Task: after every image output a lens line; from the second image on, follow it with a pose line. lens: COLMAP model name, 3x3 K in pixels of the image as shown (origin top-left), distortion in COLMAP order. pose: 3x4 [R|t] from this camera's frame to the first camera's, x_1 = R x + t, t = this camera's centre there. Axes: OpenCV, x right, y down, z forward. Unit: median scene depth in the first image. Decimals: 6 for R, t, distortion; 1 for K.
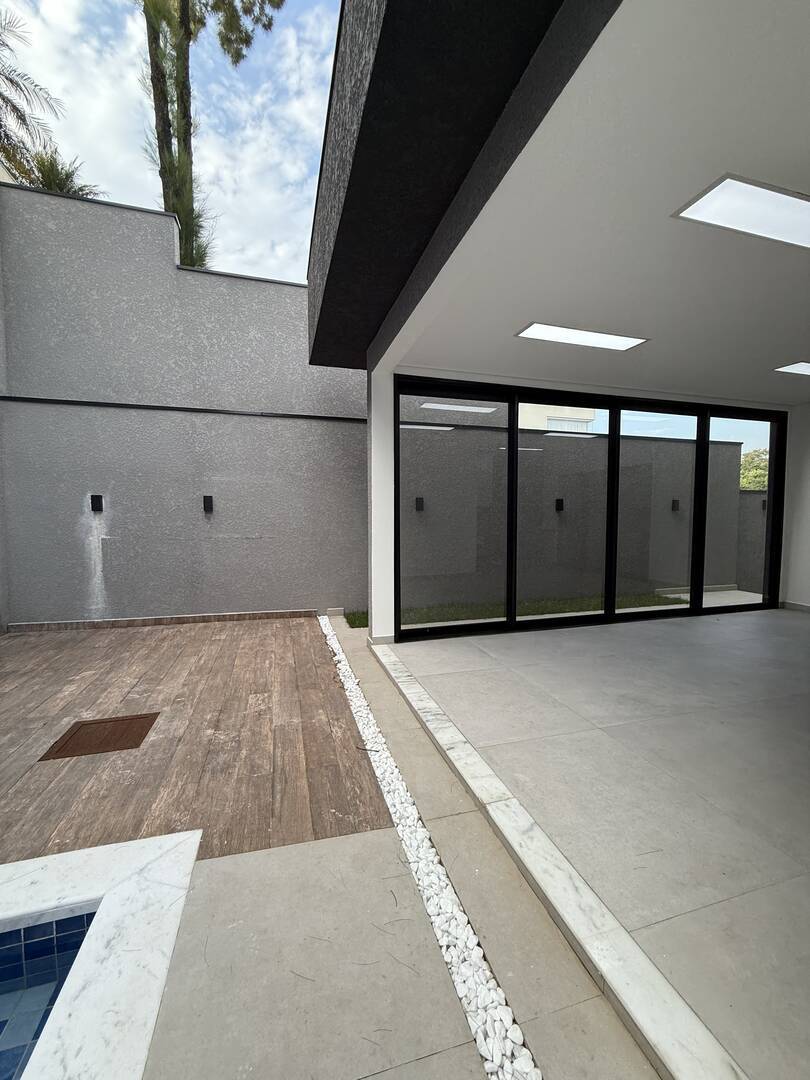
lens RADIAL K [[428.9, 0, 402.1], [0, 428.9, 531.2], [0, 0, 1]] dist [0.005508, -0.001989]
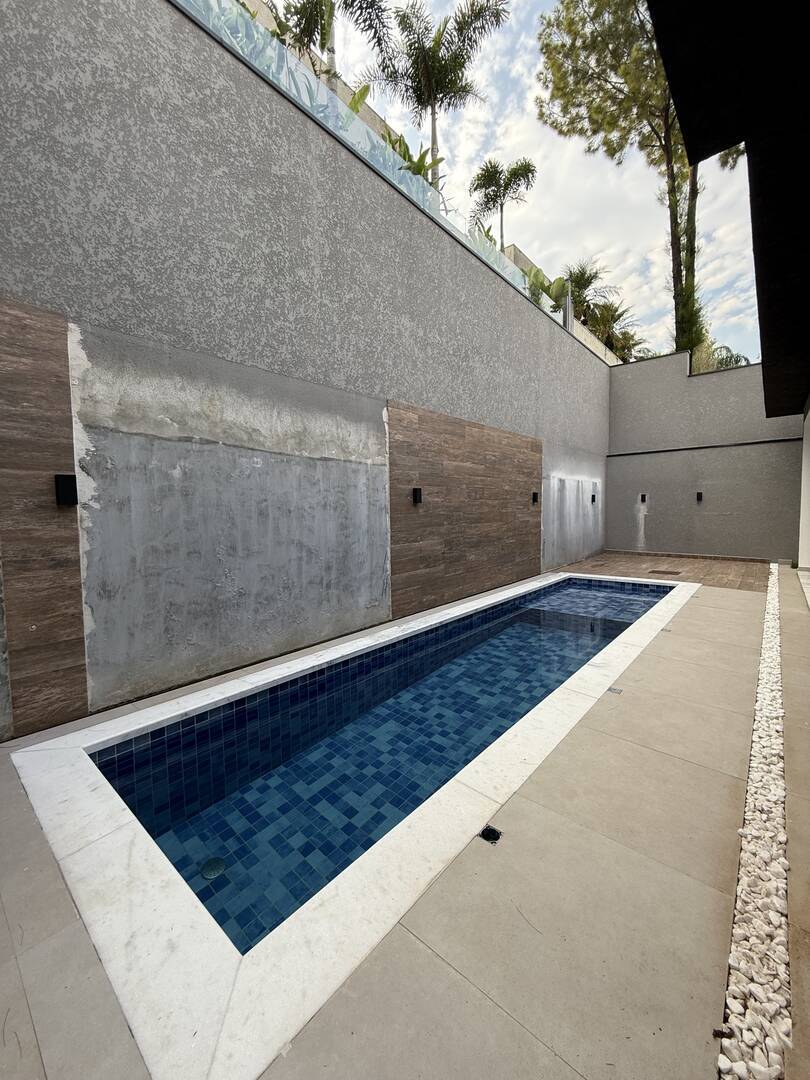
lens RADIAL K [[428.9, 0, 407.5], [0, 428.9, 537.3], [0, 0, 1]] dist [0.005508, -0.001989]
pose [[0.551401, 0.047532, -0.832885, 0.665272], [-0.016473, 0.998801, 0.046094, 0.076927], [0.834078, -0.011696, 0.551523, -1.746131]]
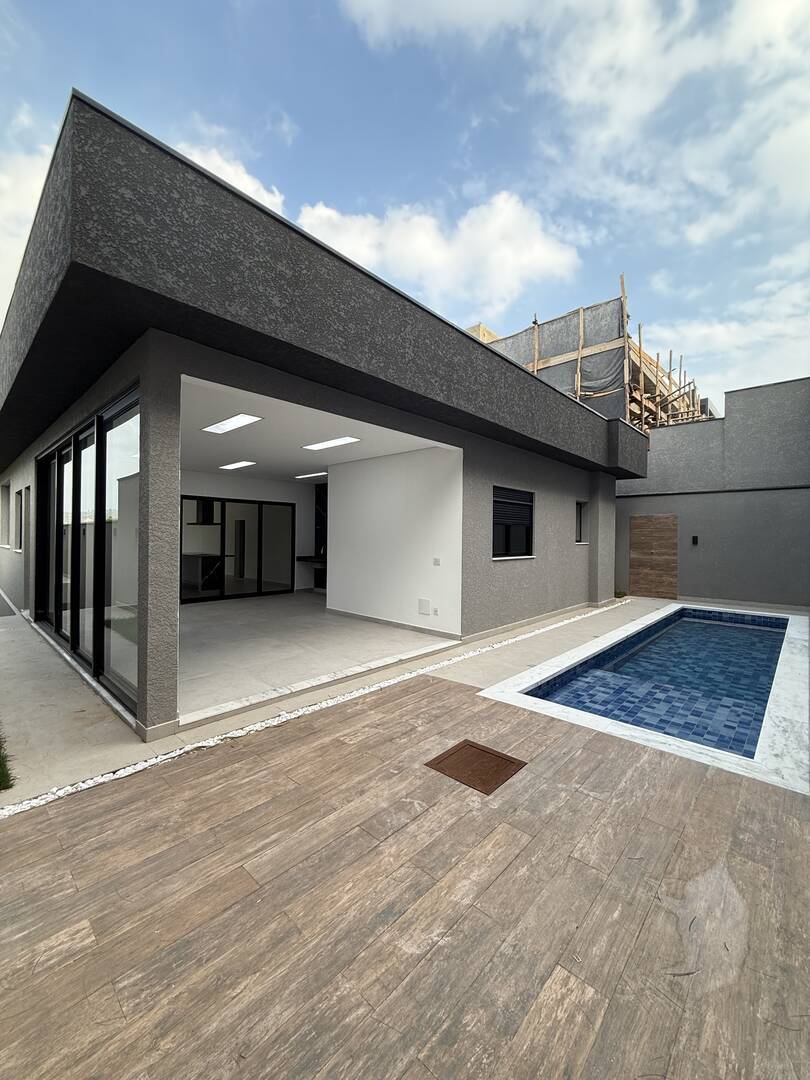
lens RADIAL K [[428.9, 0, 404.4], [0, 428.9, 537.4], [0, 0, 1]] dist [0.005508, -0.001989]
pose [[-0.508071, -0.006381, 0.861291, -1.158586], [0.026364, 0.999389, 0.022956, -0.090871], [-0.860912, 0.034370, -0.507592, 1.281882]]
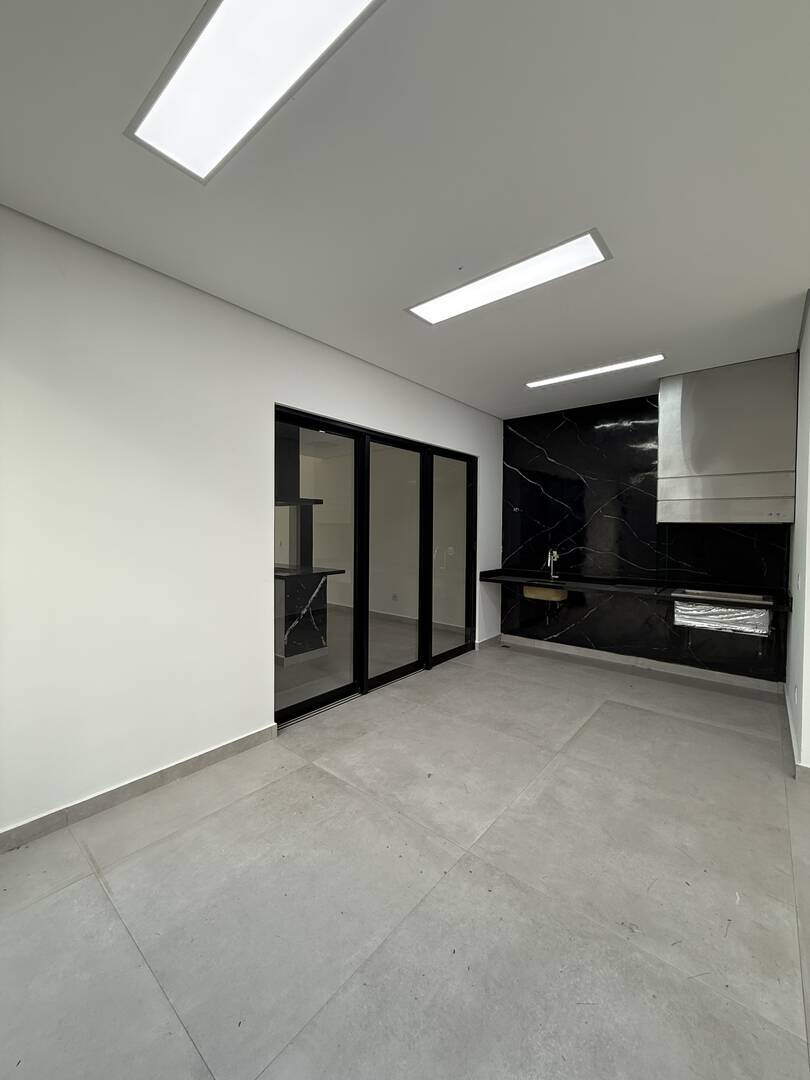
lens RADIAL K [[428.9, 0, 407.6], [0, 428.9, 538.6], [0, 0, 1]] dist [0.005508, -0.001989]
pose [[-0.561188, -0.026535, 0.827263, 0.870758], [0.025009, 0.998486, 0.048992, -0.086392], [-0.827311, 0.048182, -0.559674, 1.388427]]
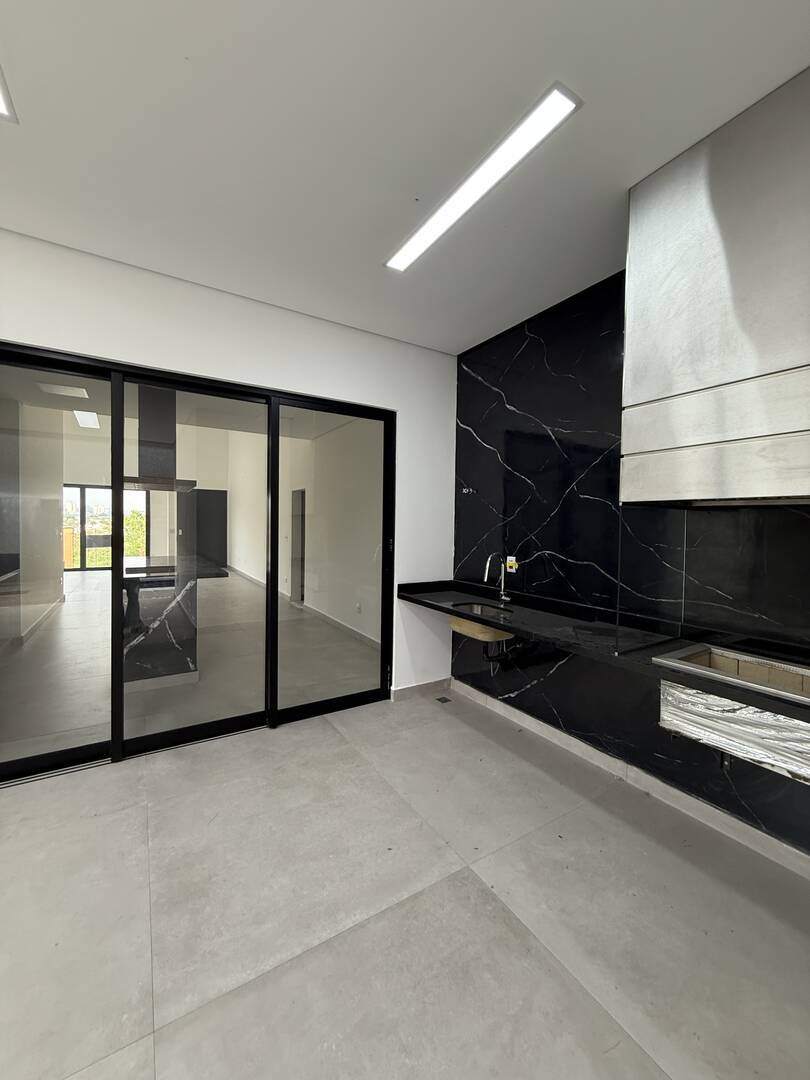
lens RADIAL K [[428.9, 0, 405.8], [0, 428.9, 538.5], [0, 0, 1]] dist [0.005508, -0.001989]
pose [[-0.265976, -0.037215, 0.963261, 0.998797], [0.022913, 0.998728, 0.044912, -0.042763], [-0.963707, 0.034017, -0.264785, 0.611118]]
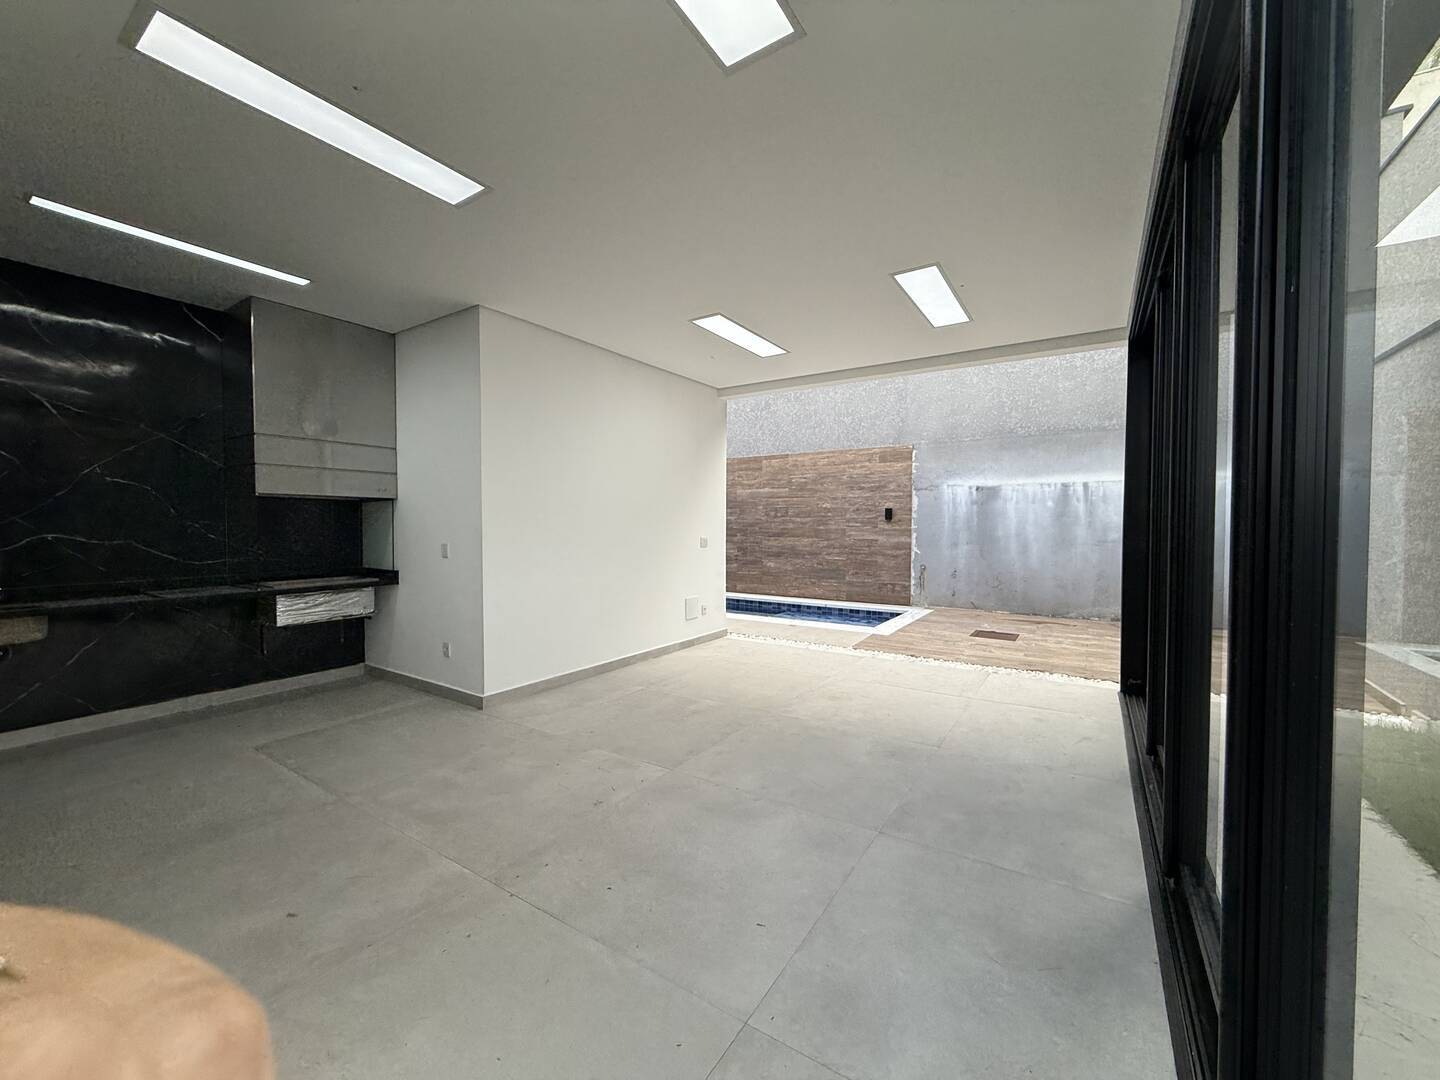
lens RADIAL K [[571.8, 0, 709.2], [0, 571.8, 543.0], [0, 0, 1]] dist [0.005508, -0.001989]
pose [[-0.770922, 0.020602, -0.636596, 1.465617], [-0.026848, 0.997537, 0.064796, -0.056732], [0.636364, 0.067044, -0.768470, 1.626851]]
